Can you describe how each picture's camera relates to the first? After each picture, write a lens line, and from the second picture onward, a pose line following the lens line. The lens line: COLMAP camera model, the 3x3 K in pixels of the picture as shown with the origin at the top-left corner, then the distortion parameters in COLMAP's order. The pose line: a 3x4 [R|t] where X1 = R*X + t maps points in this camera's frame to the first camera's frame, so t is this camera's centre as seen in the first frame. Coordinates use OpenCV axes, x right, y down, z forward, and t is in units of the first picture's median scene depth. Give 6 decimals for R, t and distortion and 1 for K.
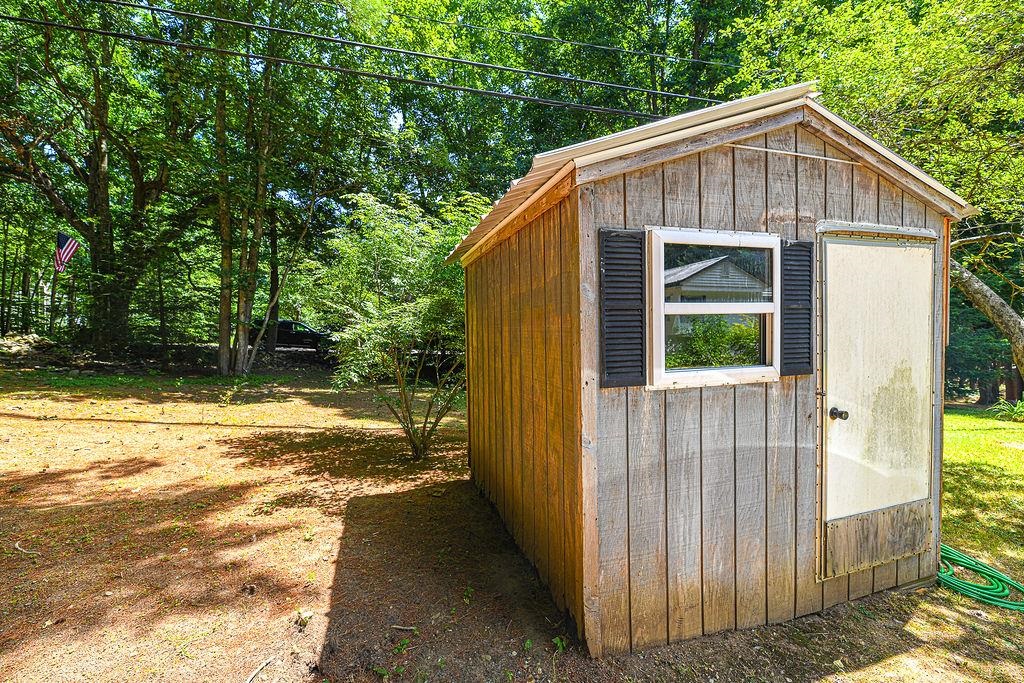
lens RADIAL K [[412.3, 0, 511.1], [0, 412.3, 339.2], [0, 0, 1]] dist [-0.000208, -0.003572]
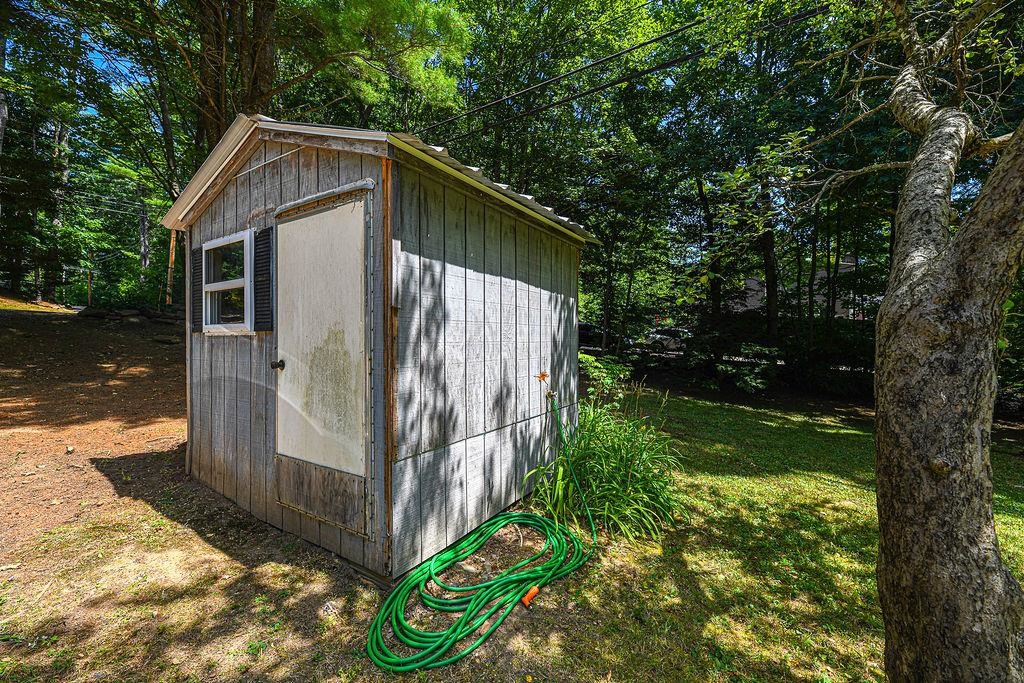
lens RADIAL K [[412.3, 0, 511.3], [0, 412.3, 336.4], [0, 0, 1]] dist [-0.000208, -0.003572]
pose [[0.644070, 0.013291, -0.764851, 2.108040], [-0.026094, 0.999649, -0.004602, 0.084678], [0.764521, 0.022922, 0.644191, 0.728319]]
